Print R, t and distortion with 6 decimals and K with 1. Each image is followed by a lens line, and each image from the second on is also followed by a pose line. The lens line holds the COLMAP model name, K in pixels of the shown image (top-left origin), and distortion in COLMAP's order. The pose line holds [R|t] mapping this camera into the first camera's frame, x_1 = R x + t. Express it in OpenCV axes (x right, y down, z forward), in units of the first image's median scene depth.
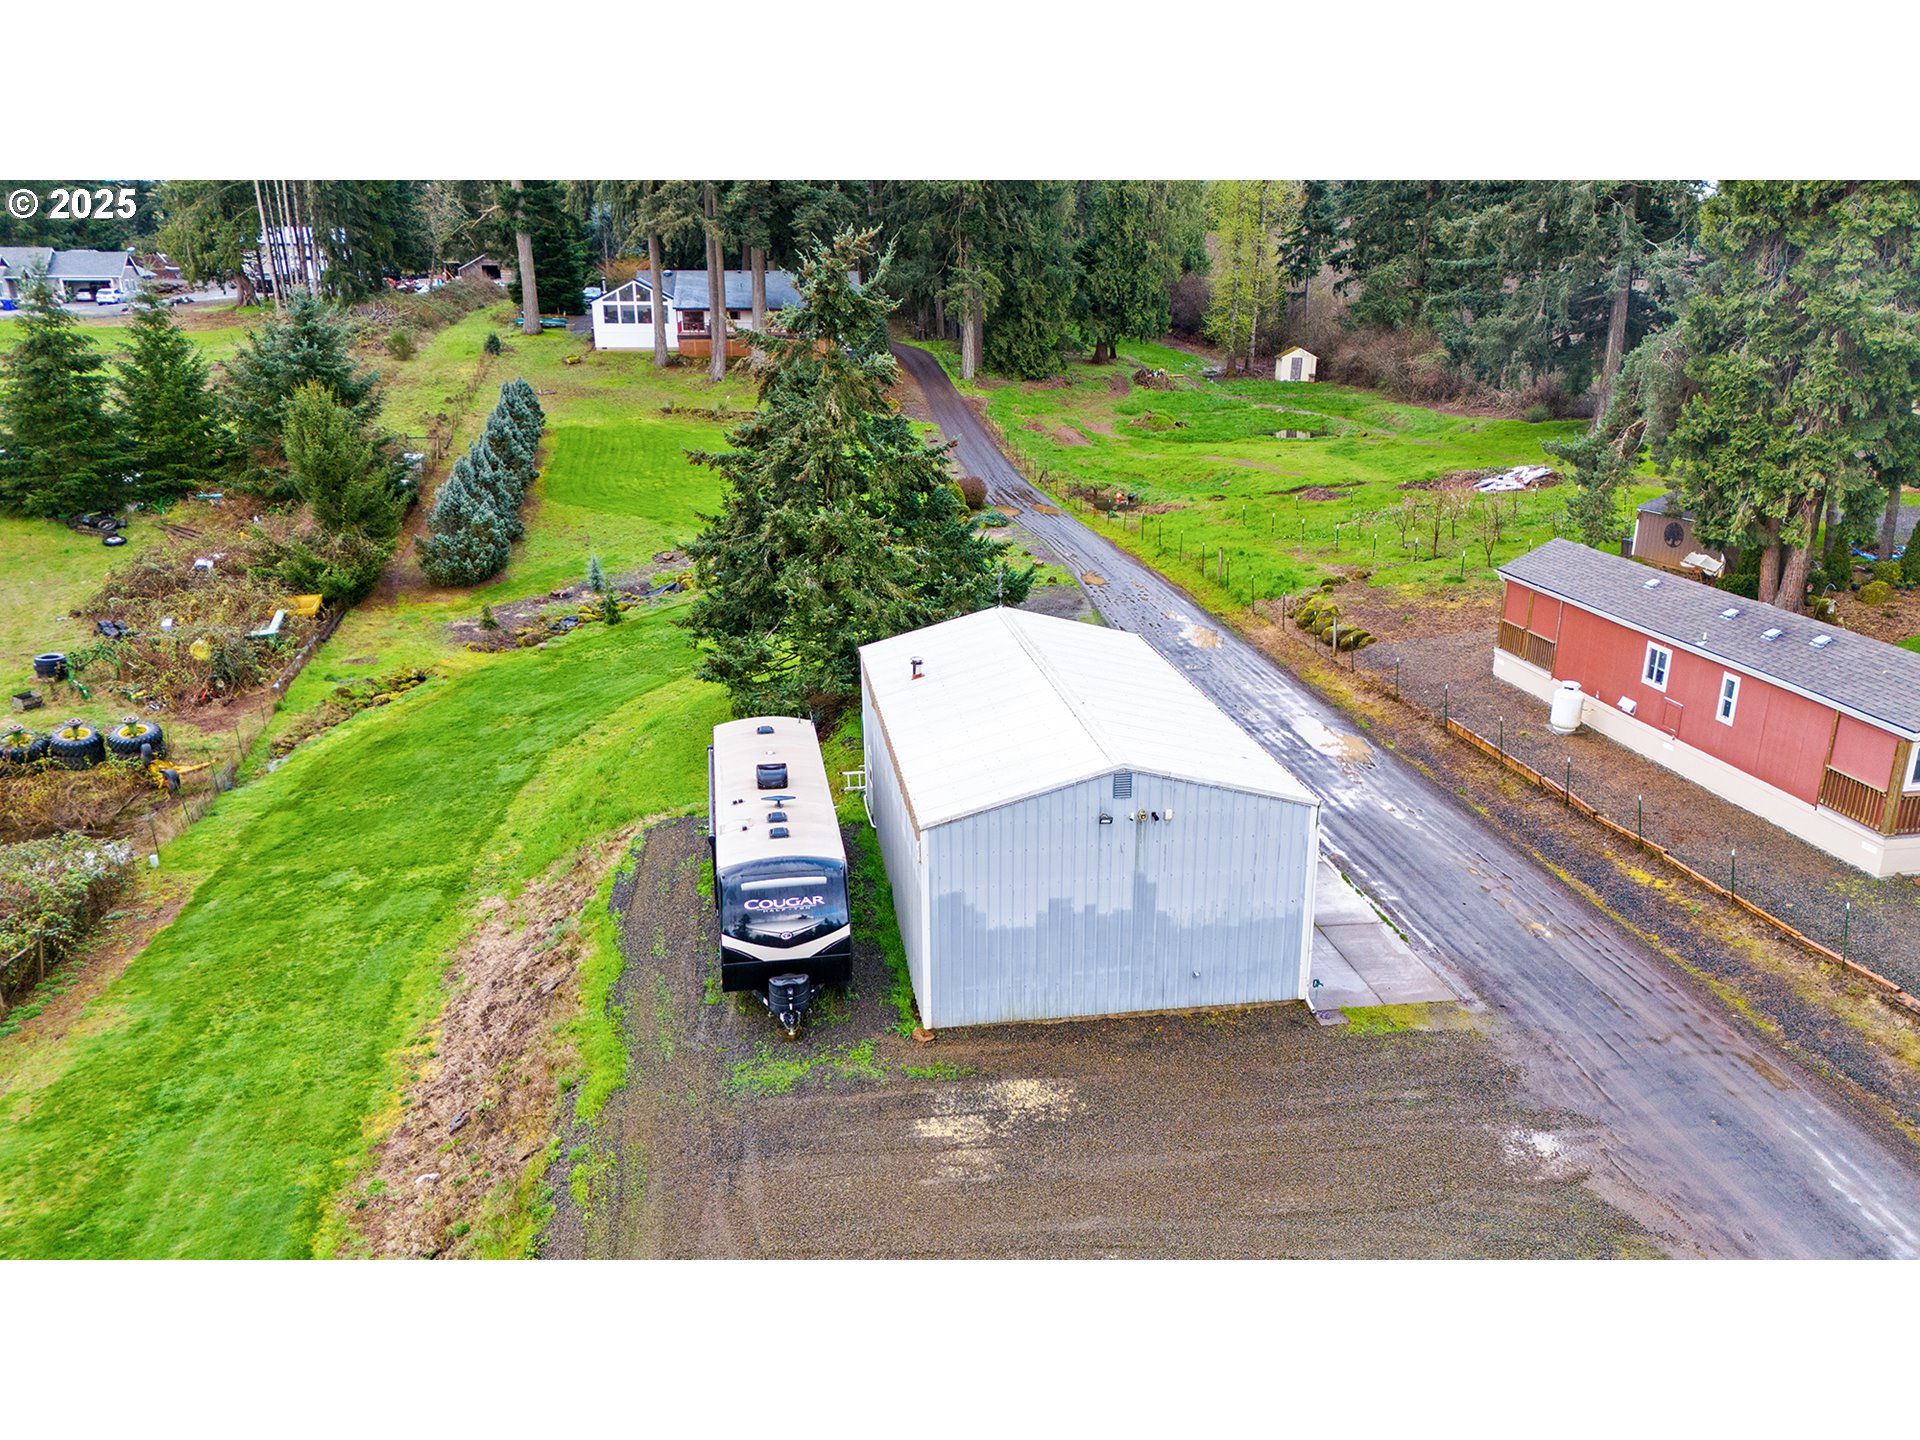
lens RADIAL K [[1422.4, 0, 955.3], [0, 1422.4, 735.8], [0, 0, 1]] dist [0.042907, -0.036056]
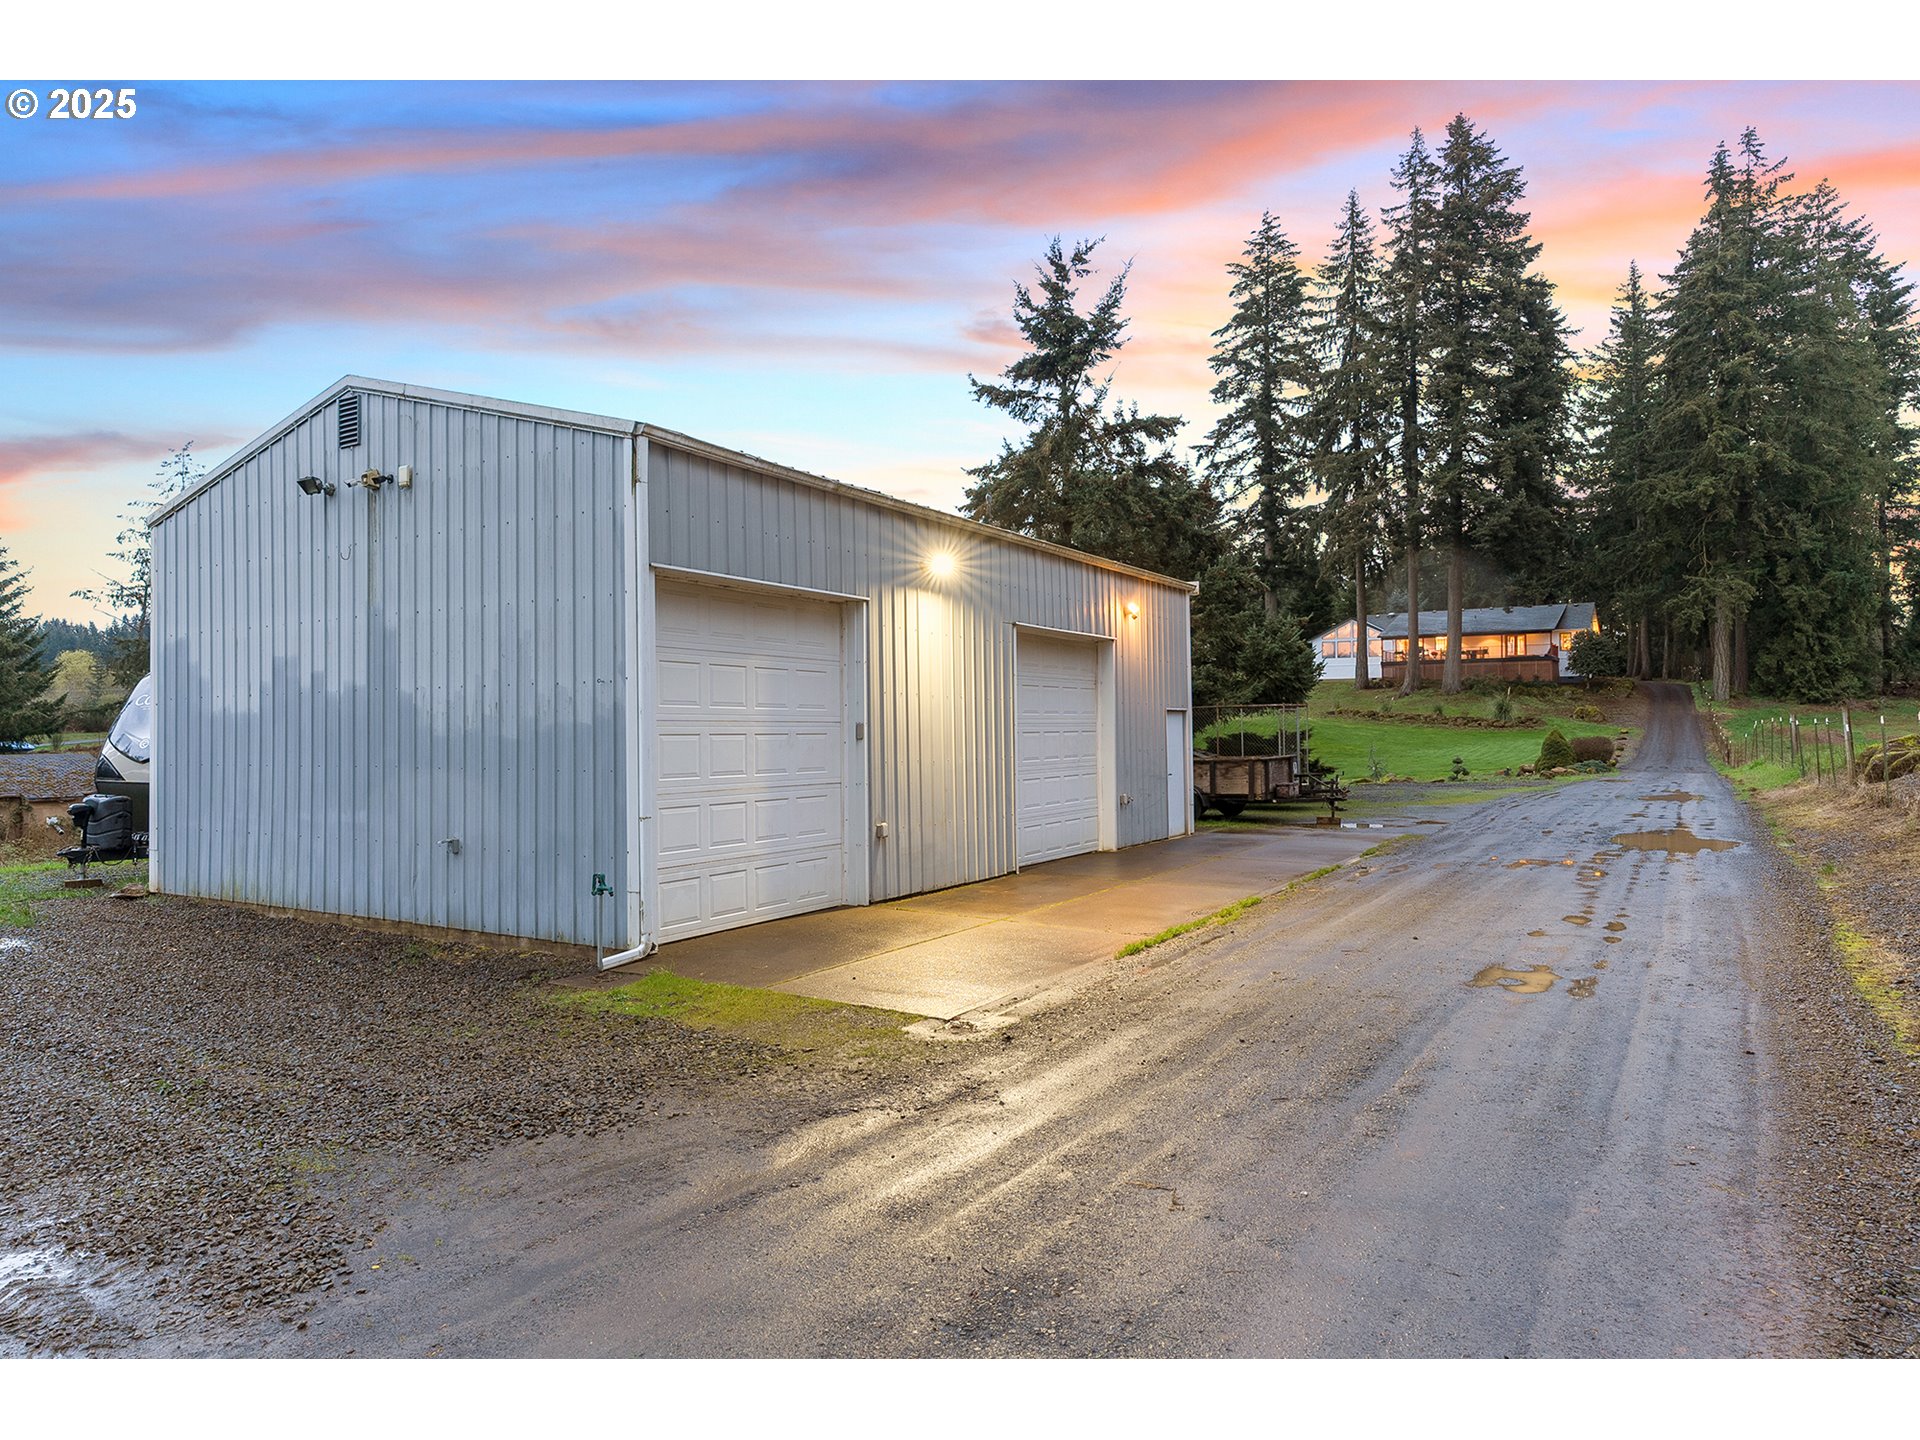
lens RADIAL K [[1186.8, 0, 953.5], [0, 1186.8, 728.2], [0, 0, 1]] dist [0.001154, -0.000014]
pose [[0.760361, -0.009838, -0.649426, 0.129052], [-0.202734, 0.946333, -0.251702, 0.046890], [0.617049, 0.323045, 0.717560, 0.197505]]
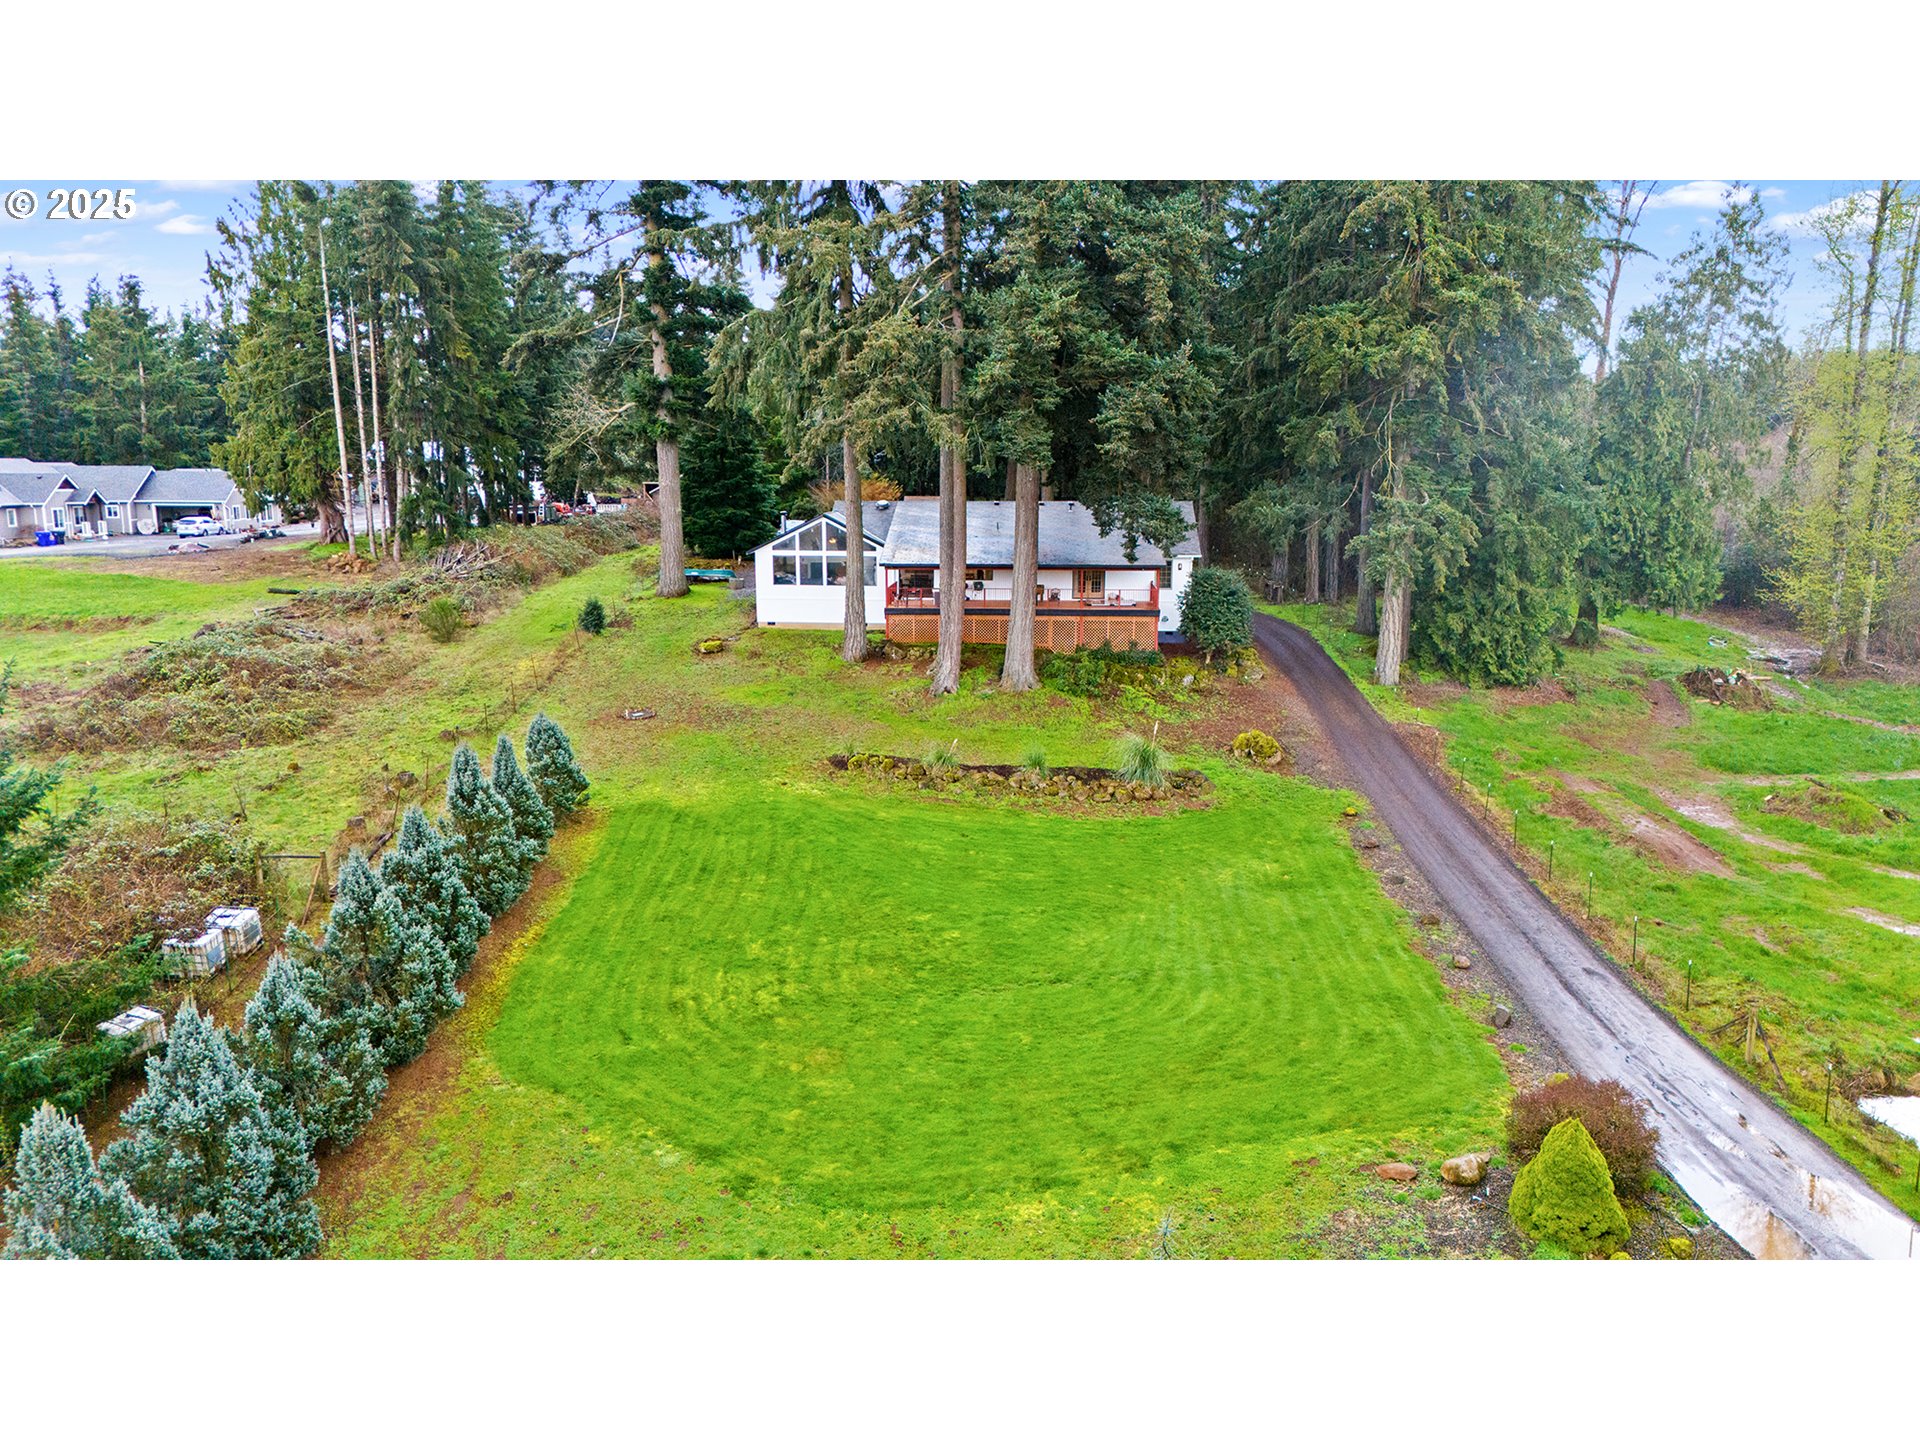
lens RADIAL K [[1422.4, 0, 952.4], [0, 1422.4, 721.6], [0, 0, 1]] dist [0.042907, -0.036056]
pose [[0.982869, 0.031732, -0.181552, -0.059853], [-0.058540, 0.987805, -0.144271, -0.150689], [0.174760, 0.152427, 0.972741, 0.442343]]
